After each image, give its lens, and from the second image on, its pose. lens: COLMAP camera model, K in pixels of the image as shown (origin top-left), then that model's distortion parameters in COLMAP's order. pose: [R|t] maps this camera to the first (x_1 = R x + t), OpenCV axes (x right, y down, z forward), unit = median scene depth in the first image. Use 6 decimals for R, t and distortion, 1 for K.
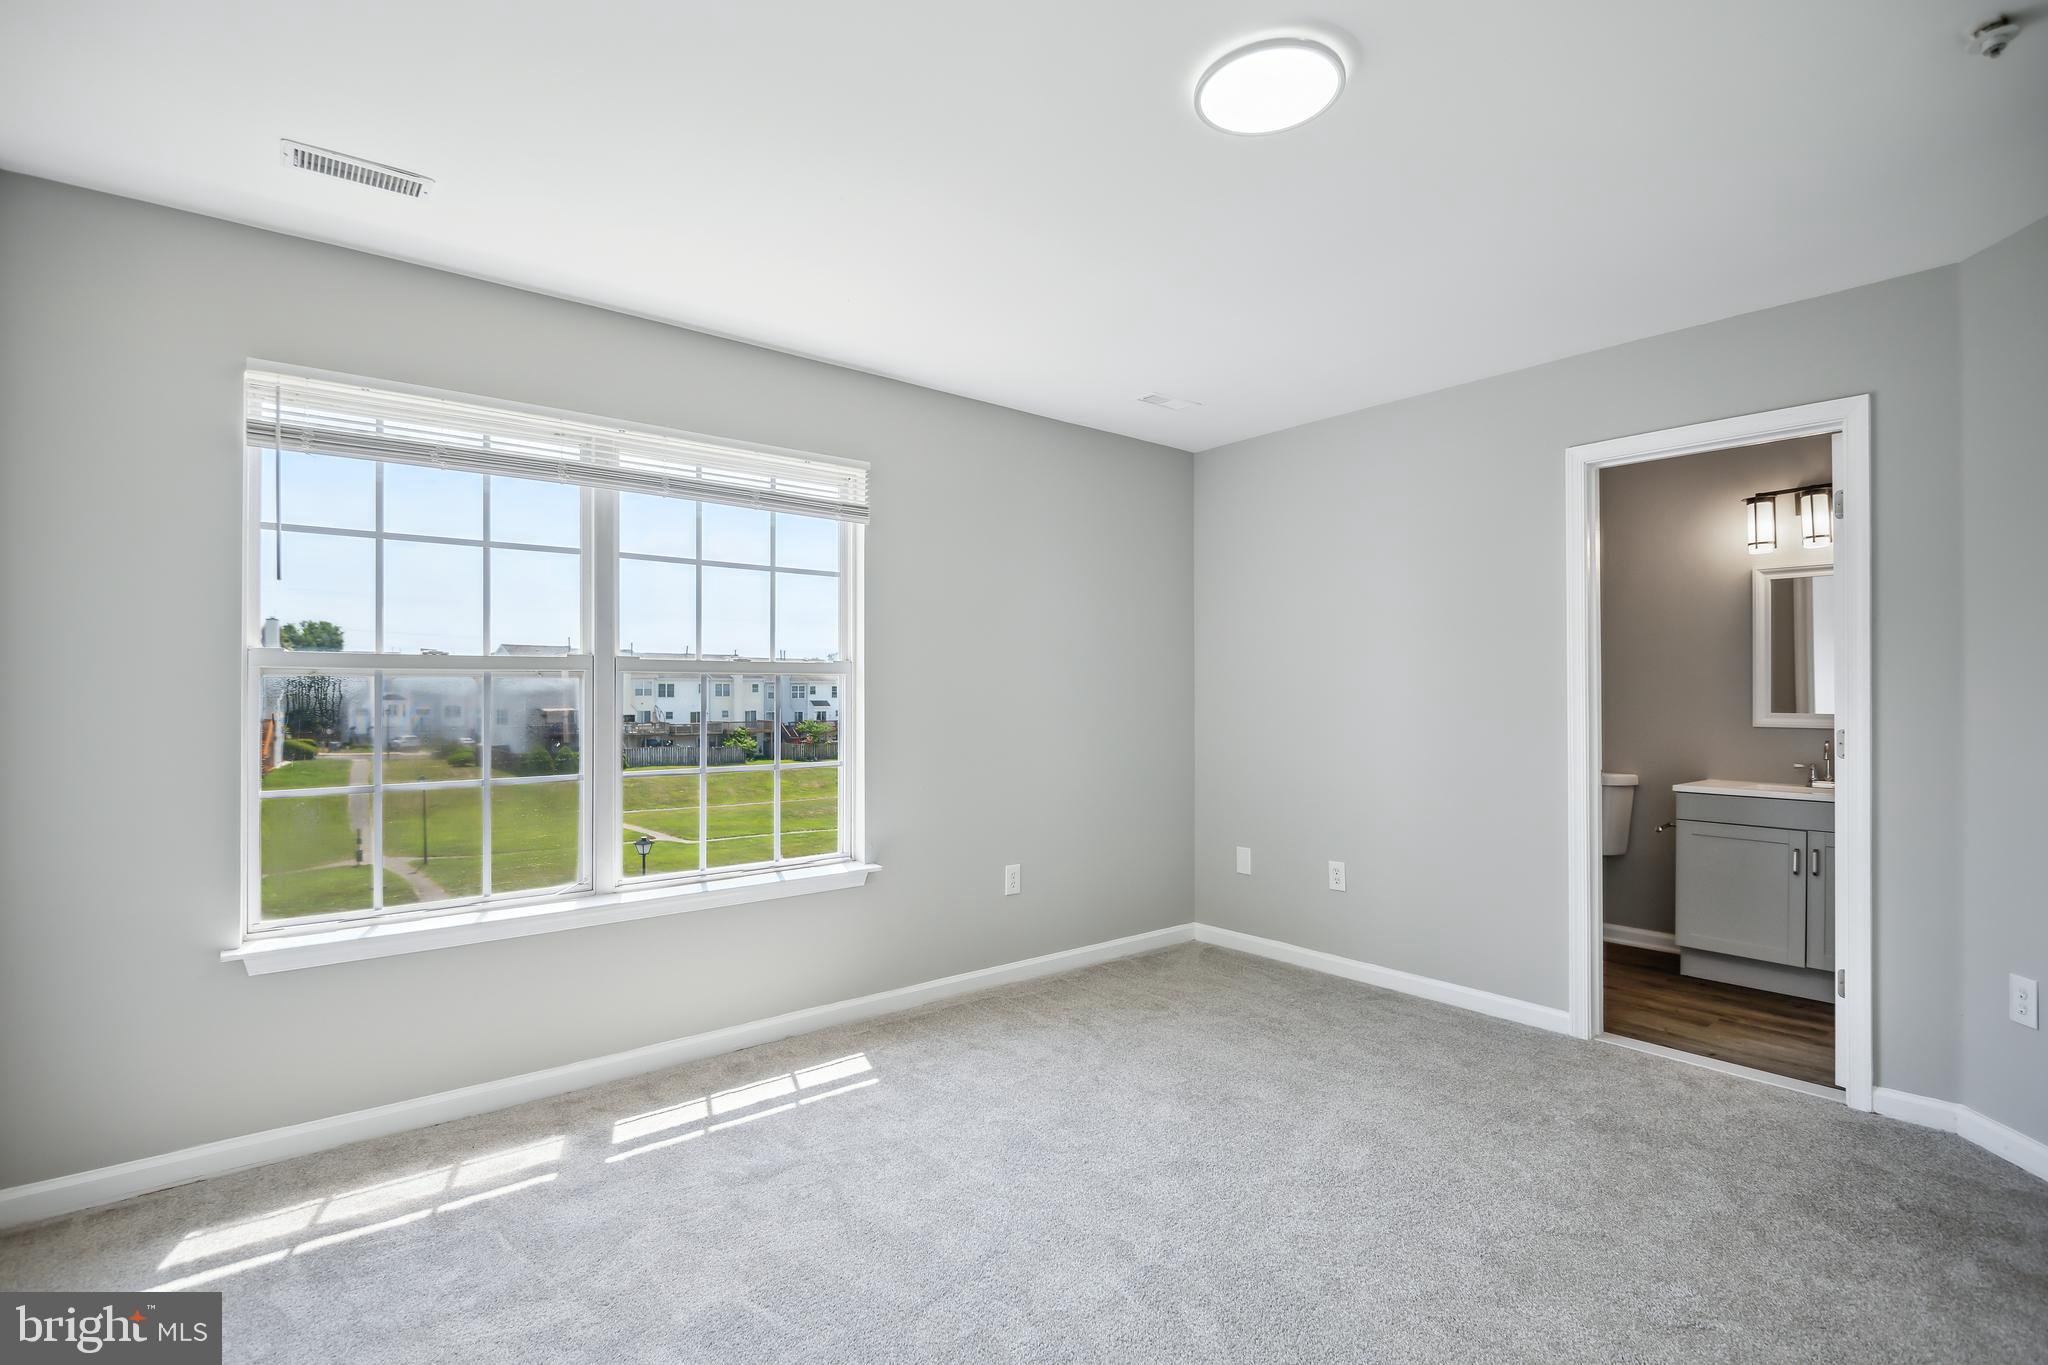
lens RADIAL K [[945.1, 0, 1010.8], [0, 945.1, 673.5], [0, 0, 1]] dist [-0.001703, -0.007710]
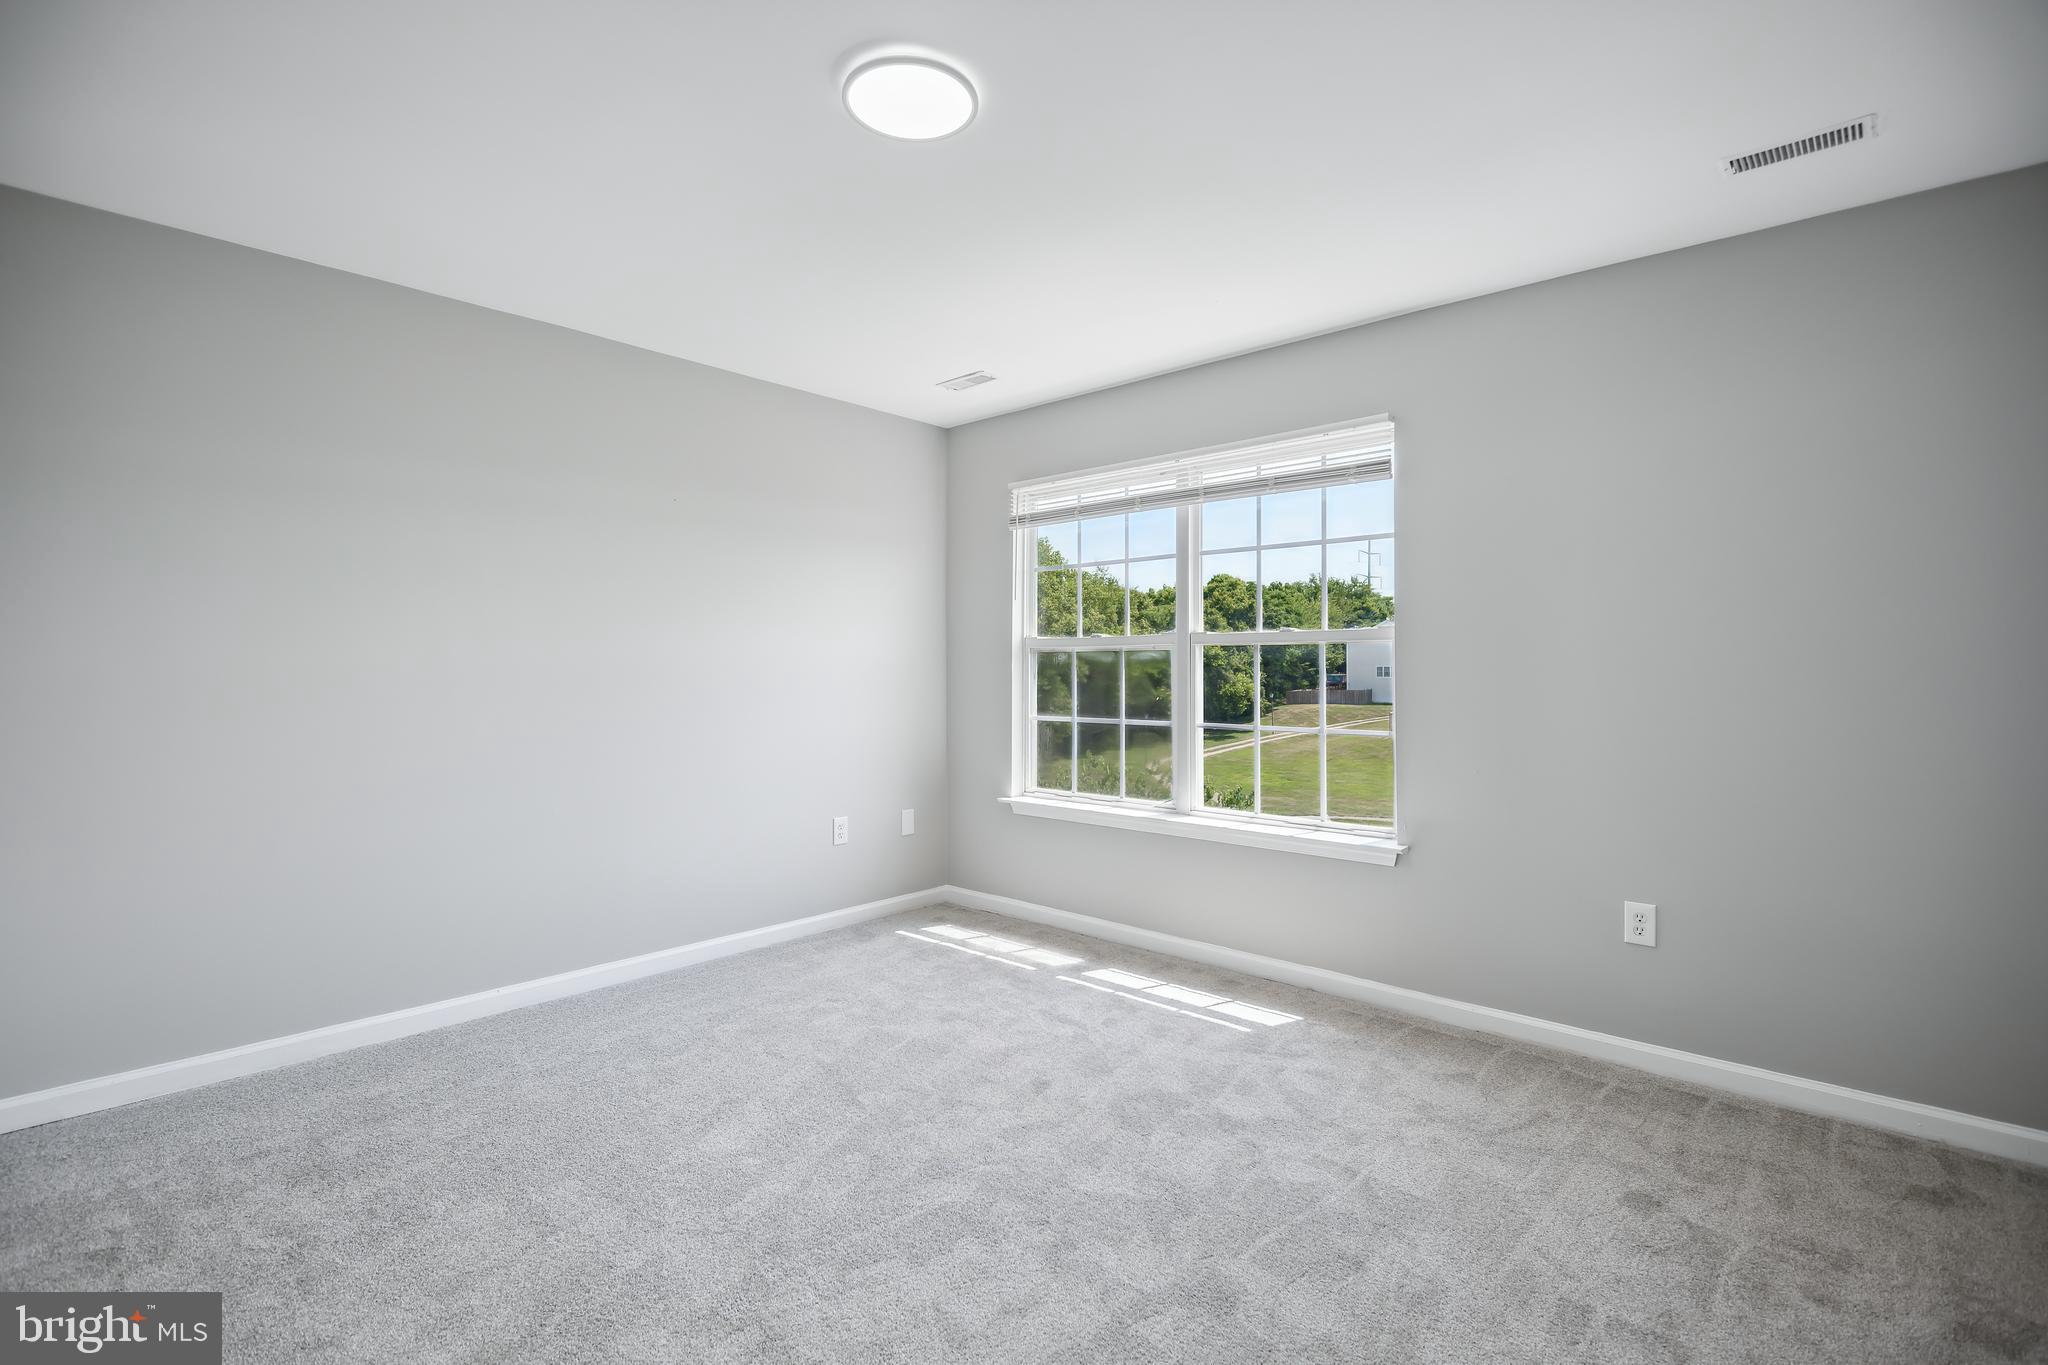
lens RADIAL K [[945.1, 0, 1048.7], [0, 945.1, 649.4], [0, 0, 1]] dist [-0.001703, -0.007710]
pose [[0.161791, -0.020717, -0.986608, 0.807688], [0.019761, 0.999647, -0.017751, 0.022432], [0.986627, -0.016625, 0.162143, 0.583290]]
